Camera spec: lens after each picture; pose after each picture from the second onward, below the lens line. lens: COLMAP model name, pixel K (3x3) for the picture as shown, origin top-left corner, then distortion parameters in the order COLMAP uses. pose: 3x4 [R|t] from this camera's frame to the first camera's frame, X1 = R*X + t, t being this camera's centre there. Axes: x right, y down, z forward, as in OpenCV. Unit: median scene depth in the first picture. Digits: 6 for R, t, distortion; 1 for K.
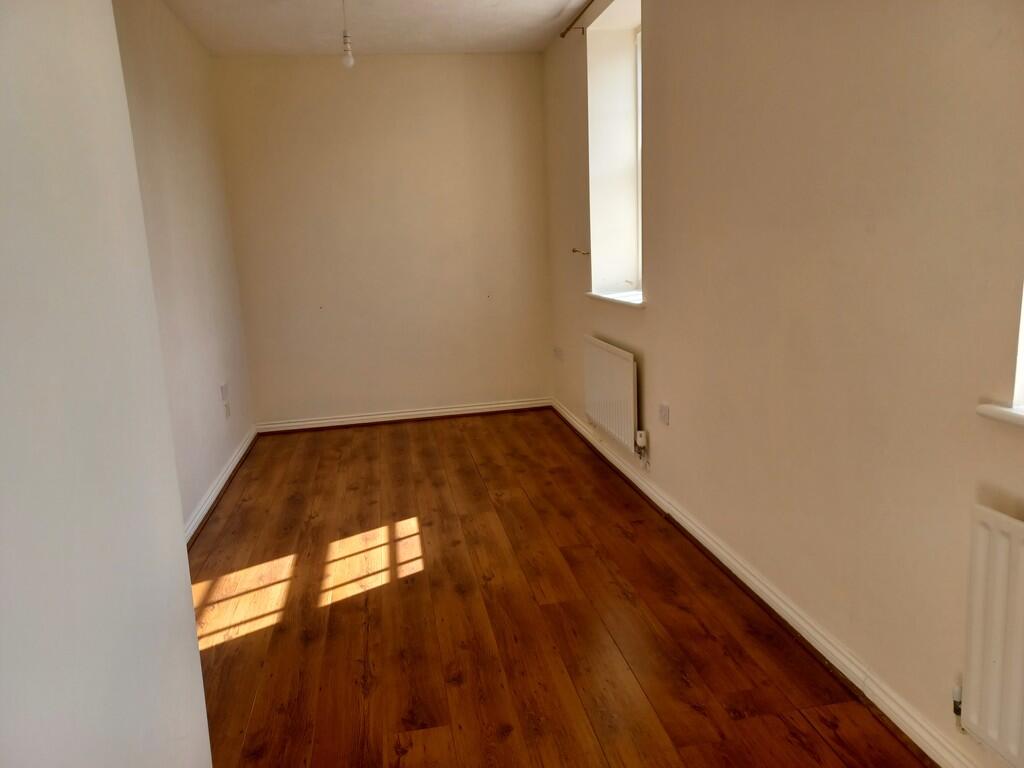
lens RADIAL K [[762.5, 0, 512.0], [0, 762.5, 384.0], [0, 0, 1]] dist [0.128717, -0.245869]
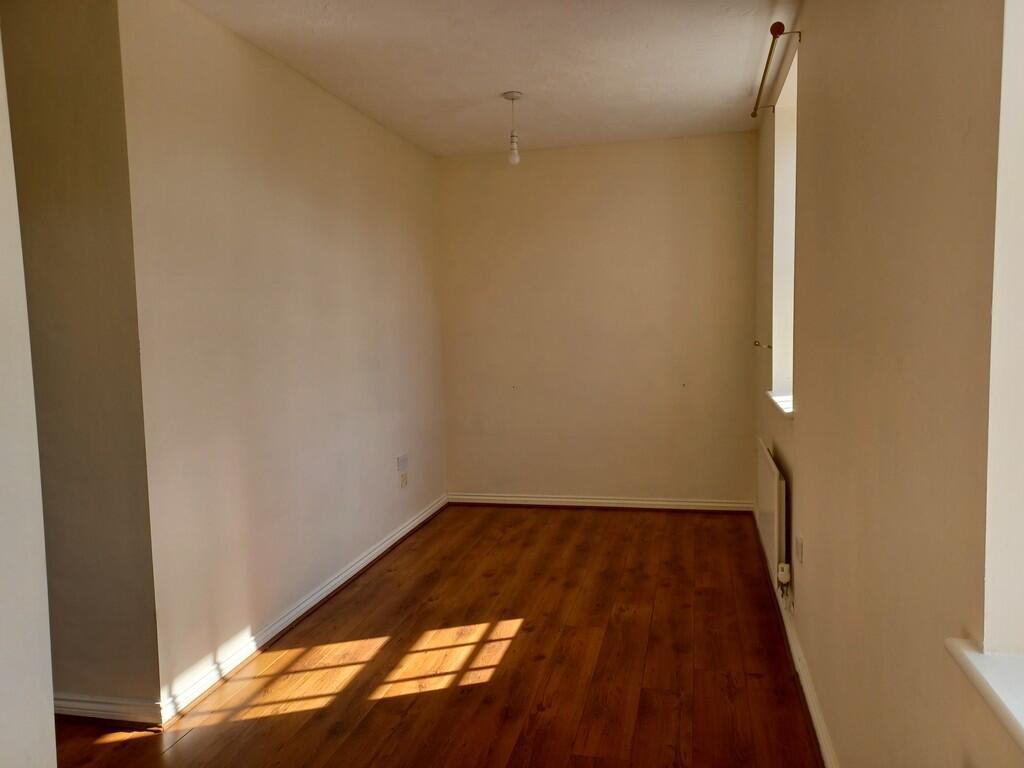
lens RADIAL K [[762.5, 0, 512.0], [0, 762.5, 384.0], [0, 0, 1]] dist [0.128717, -0.245869]
pose [[0.916636, 0.059020, -0.395341, 0.223131], [-0.093226, 0.993330, -0.067860, -0.049952], [0.388699, 0.099059, 0.916024, 0.089471]]
